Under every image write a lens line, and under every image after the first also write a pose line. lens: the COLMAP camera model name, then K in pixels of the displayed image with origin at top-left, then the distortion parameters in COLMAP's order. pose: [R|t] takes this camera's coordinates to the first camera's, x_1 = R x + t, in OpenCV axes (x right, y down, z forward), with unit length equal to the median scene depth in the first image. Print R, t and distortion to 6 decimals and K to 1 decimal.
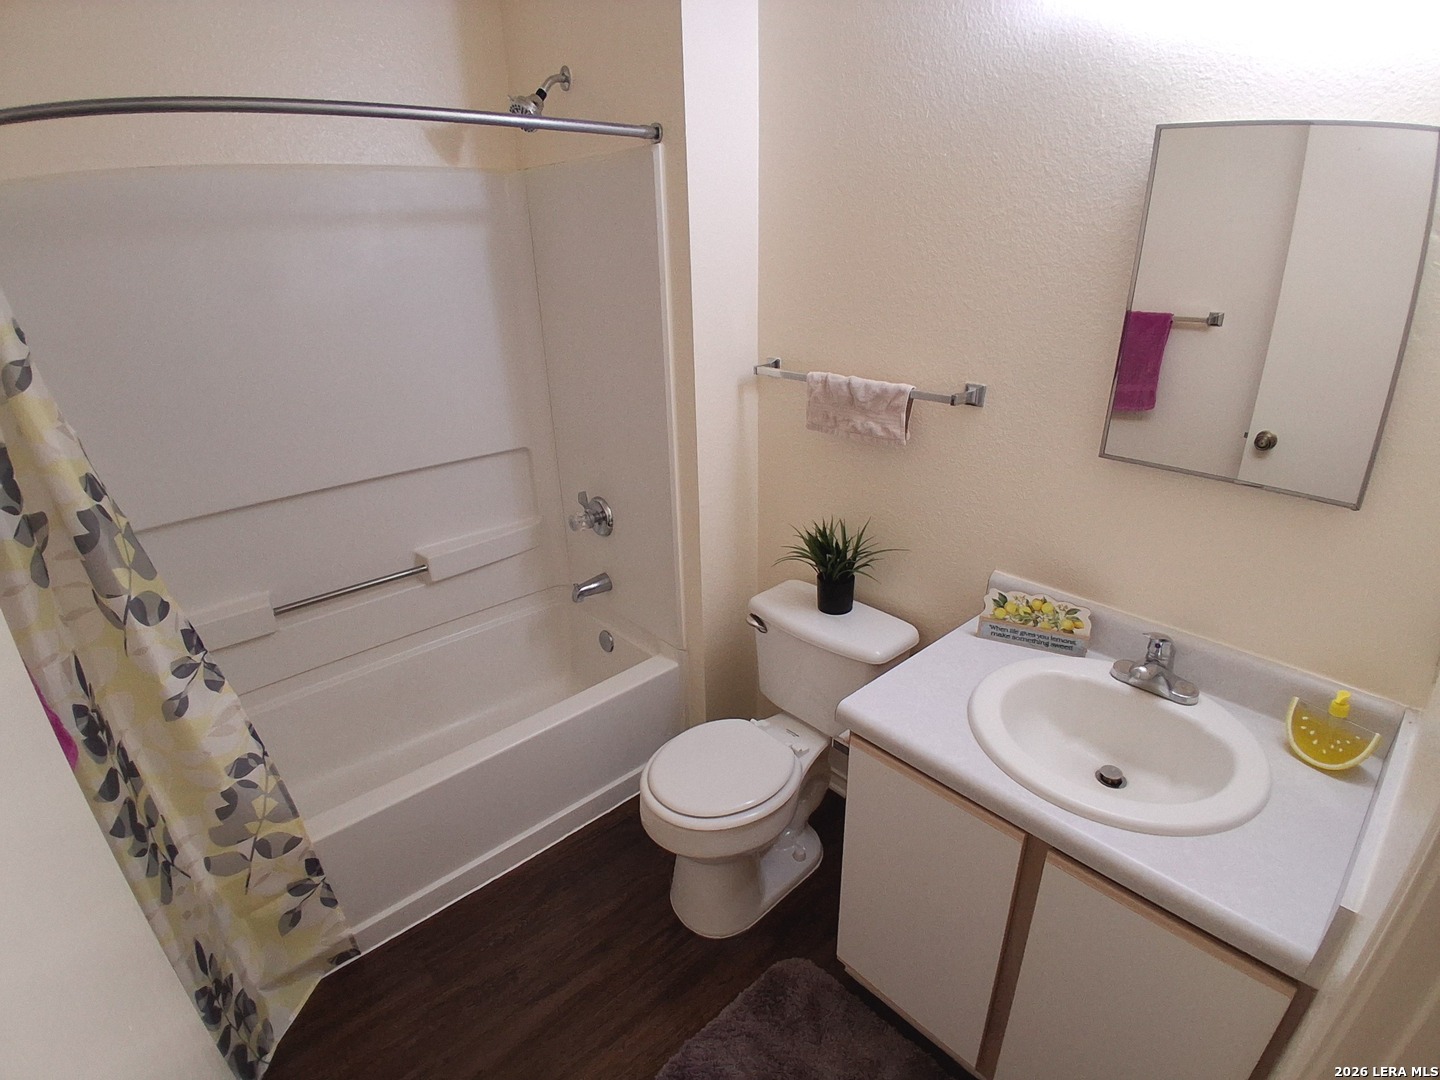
lens RADIAL K [[717.2, 0, 718.7], [0, 717.2, 546.9], [0, 0, 1]] dist [-0.010702, -0.025546]
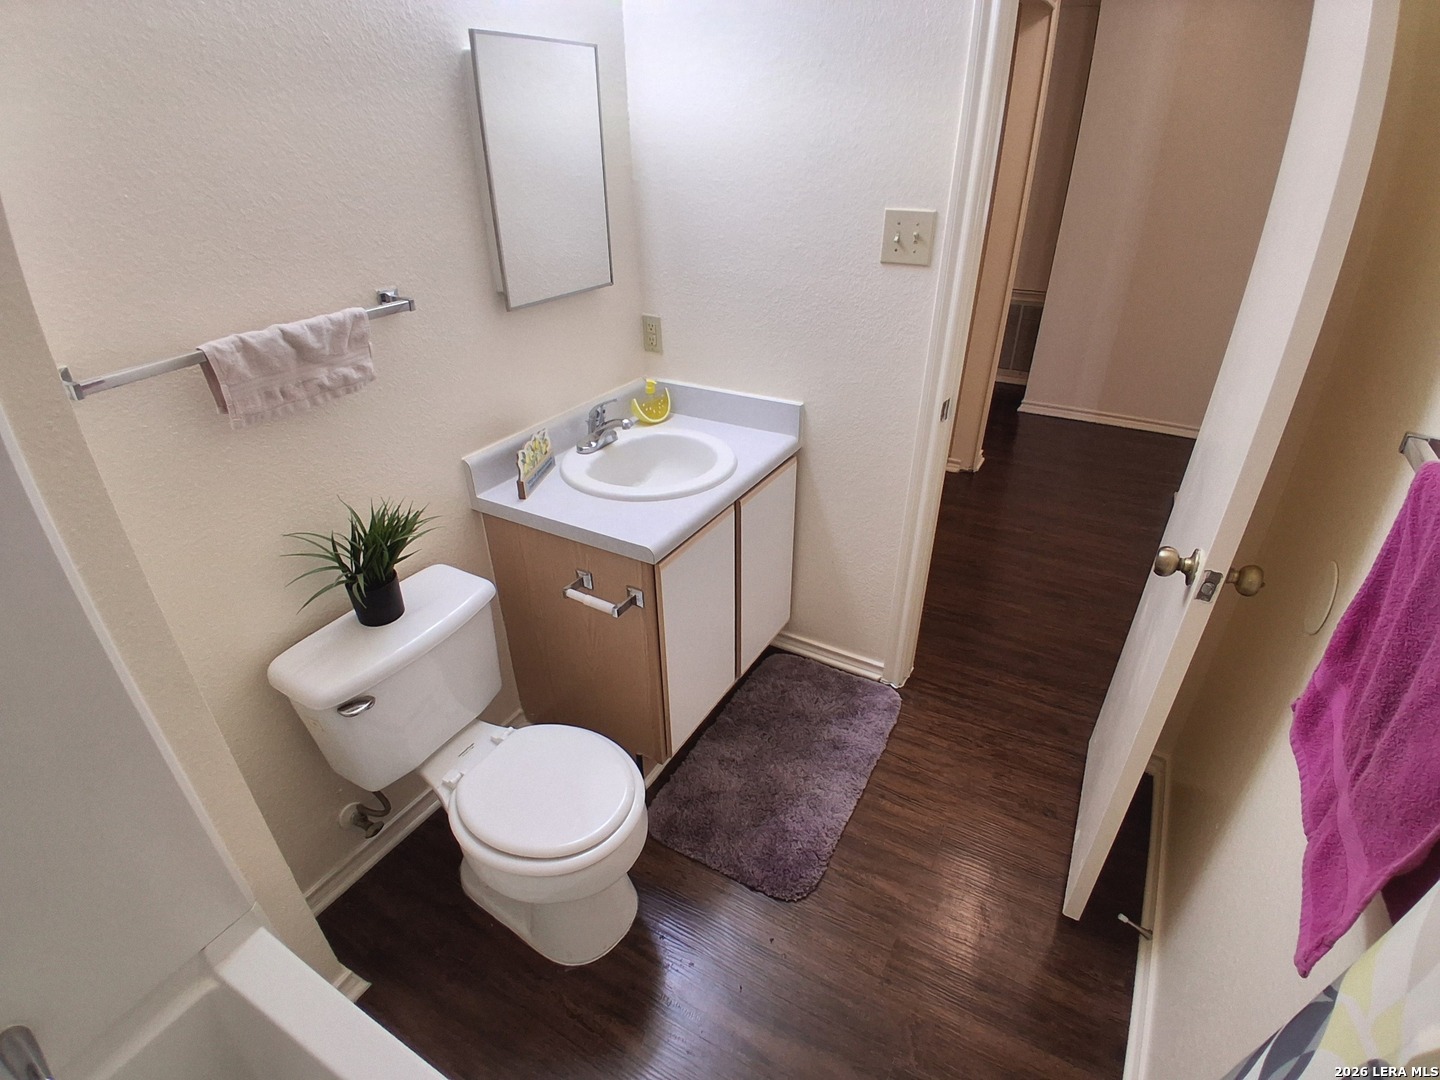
lens RADIAL K [[717.2, 0, 723.9], [0, 717.2, 551.7], [0, 0, 1]] dist [-0.010702, -0.025546]
pose [[-0.295622, -0.457400, 0.838685, -0.681983], [0.403330, 0.736081, 0.543608, -0.287143], [-0.865987, 0.498969, -0.033119, 0.770959]]
